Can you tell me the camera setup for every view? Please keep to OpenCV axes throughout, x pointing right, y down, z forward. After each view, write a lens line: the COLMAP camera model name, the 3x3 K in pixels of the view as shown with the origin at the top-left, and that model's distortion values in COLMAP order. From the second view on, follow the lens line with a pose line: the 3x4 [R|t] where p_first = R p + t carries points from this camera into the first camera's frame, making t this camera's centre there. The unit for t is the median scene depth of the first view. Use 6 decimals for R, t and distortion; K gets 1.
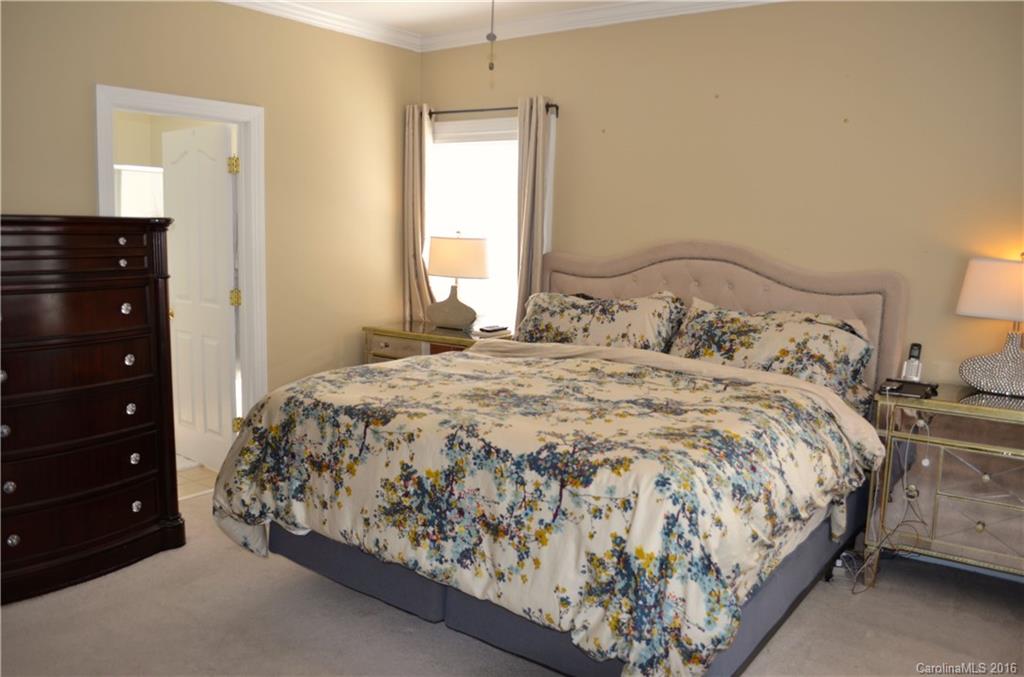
lens RADIAL K [[801.5, 0, 510.3], [0, 801.5, 333.5], [0, 0, 1]] dist [-0.082772, 0.018403]
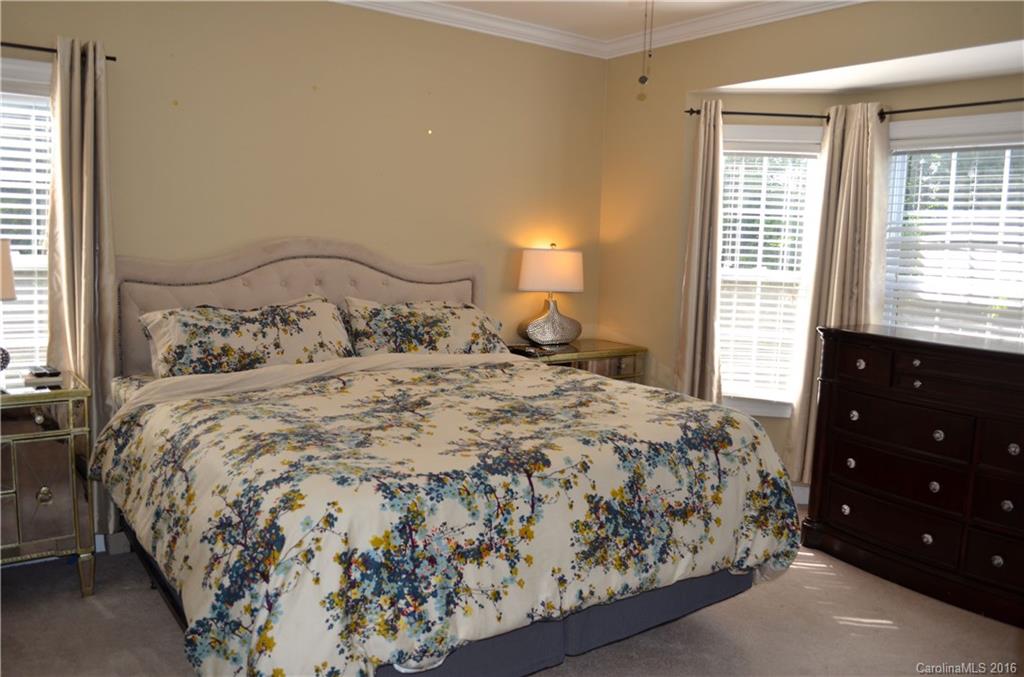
lens RADIAL K [[801.5, 0, 508.8], [0, 801.5, 341.9], [0, 0, 1]] dist [-0.082772, 0.018403]
pose [[0.309935, -0.133658, 0.941316, -0.989215], [0.102119, 0.989022, 0.106809, -0.116278], [-0.945258, 0.063022, 0.320181, 0.781431]]
